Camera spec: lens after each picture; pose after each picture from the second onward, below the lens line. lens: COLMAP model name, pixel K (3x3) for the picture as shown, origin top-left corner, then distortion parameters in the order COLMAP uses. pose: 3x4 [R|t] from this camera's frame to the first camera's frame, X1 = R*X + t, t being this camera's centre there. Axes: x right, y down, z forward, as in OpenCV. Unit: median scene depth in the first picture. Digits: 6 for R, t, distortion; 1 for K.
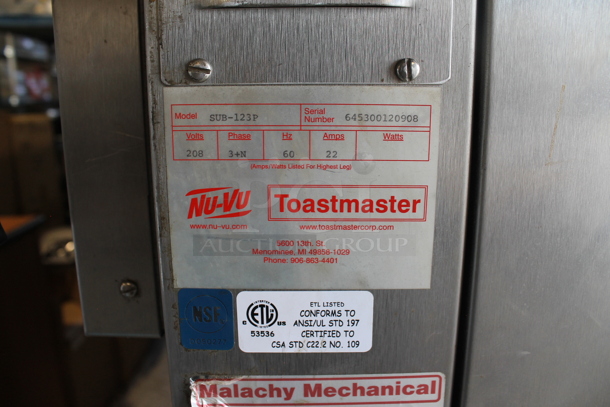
lens RADIAL K [[509.5, 0, 305.0], [0, 509.5, 203.5], [0, 0, 1]] dist [-0.117386, 0.000282]
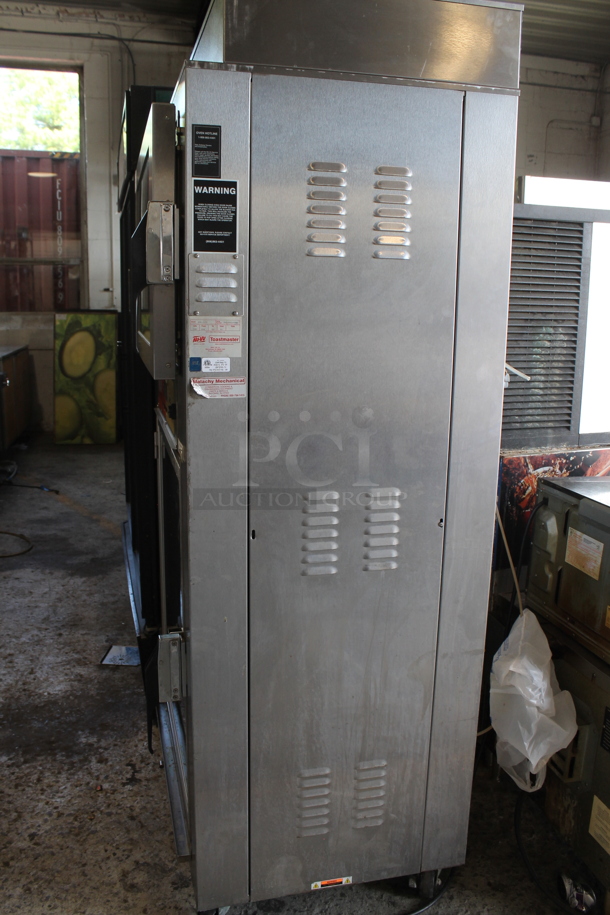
lens RADIAL K [[764.3, 0, 305.0], [0, 764.3, 457.5], [0, 0, 1]] dist [-0.117386, 0.000282]
pose [[0.996753, 0.023390, -0.077052, 1.436088], [-0.030448, 0.995318, -0.091738, 1.768022], [0.074545, 0.093786, 0.992798, -6.095969]]
